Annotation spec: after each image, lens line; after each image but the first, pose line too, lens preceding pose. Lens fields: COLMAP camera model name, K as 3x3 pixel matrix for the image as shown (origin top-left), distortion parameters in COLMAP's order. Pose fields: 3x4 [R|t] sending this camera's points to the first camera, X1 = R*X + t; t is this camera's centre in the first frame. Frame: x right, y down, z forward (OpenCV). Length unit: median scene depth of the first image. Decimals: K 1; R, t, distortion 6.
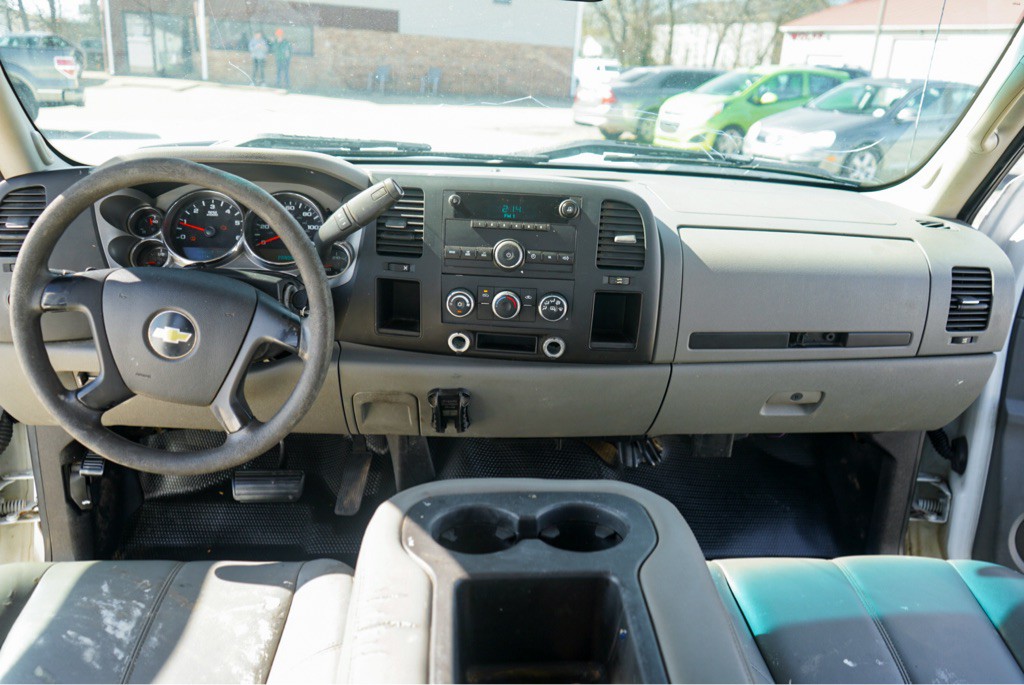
lens RADIAL K [[823.4, 0, 506.4], [0, 823.4, 346.0], [0, 0, 1]] dist [-0.009616, 0.009993]
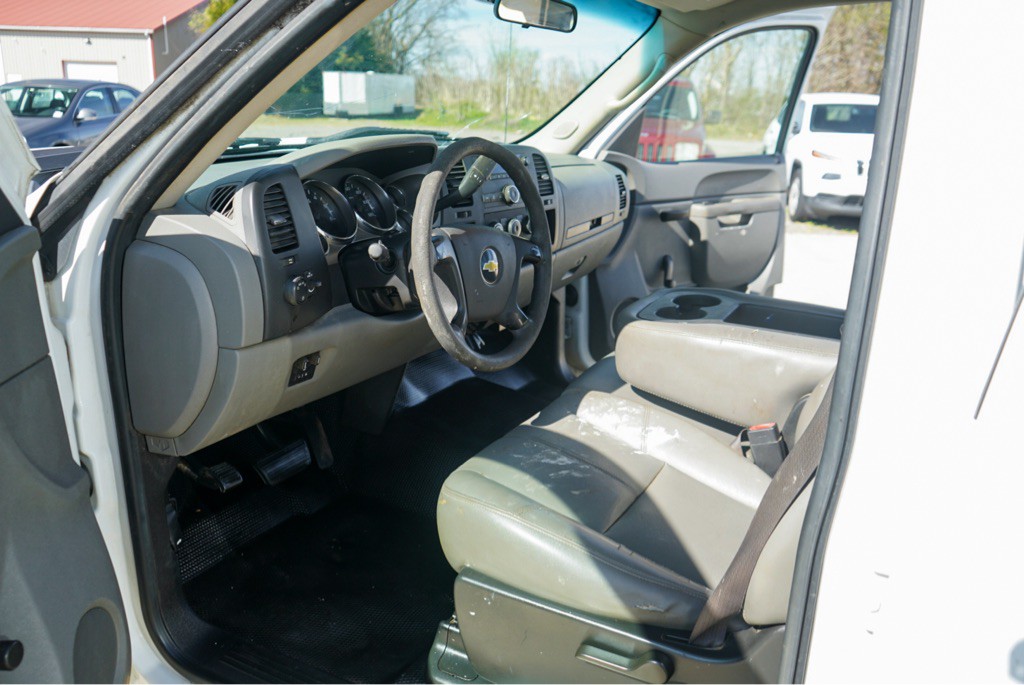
lens RADIAL K [[823.4, 0, 510.8], [0, 823.4, 336.6], [0, 0, 1]] dist [-0.009616, 0.009993]
pose [[0.525162, -0.264327, 0.808910, -1.593689], [0.273429, 0.952548, 0.133748, -0.080142], [-0.805879, 0.150941, 0.572517, 0.210470]]
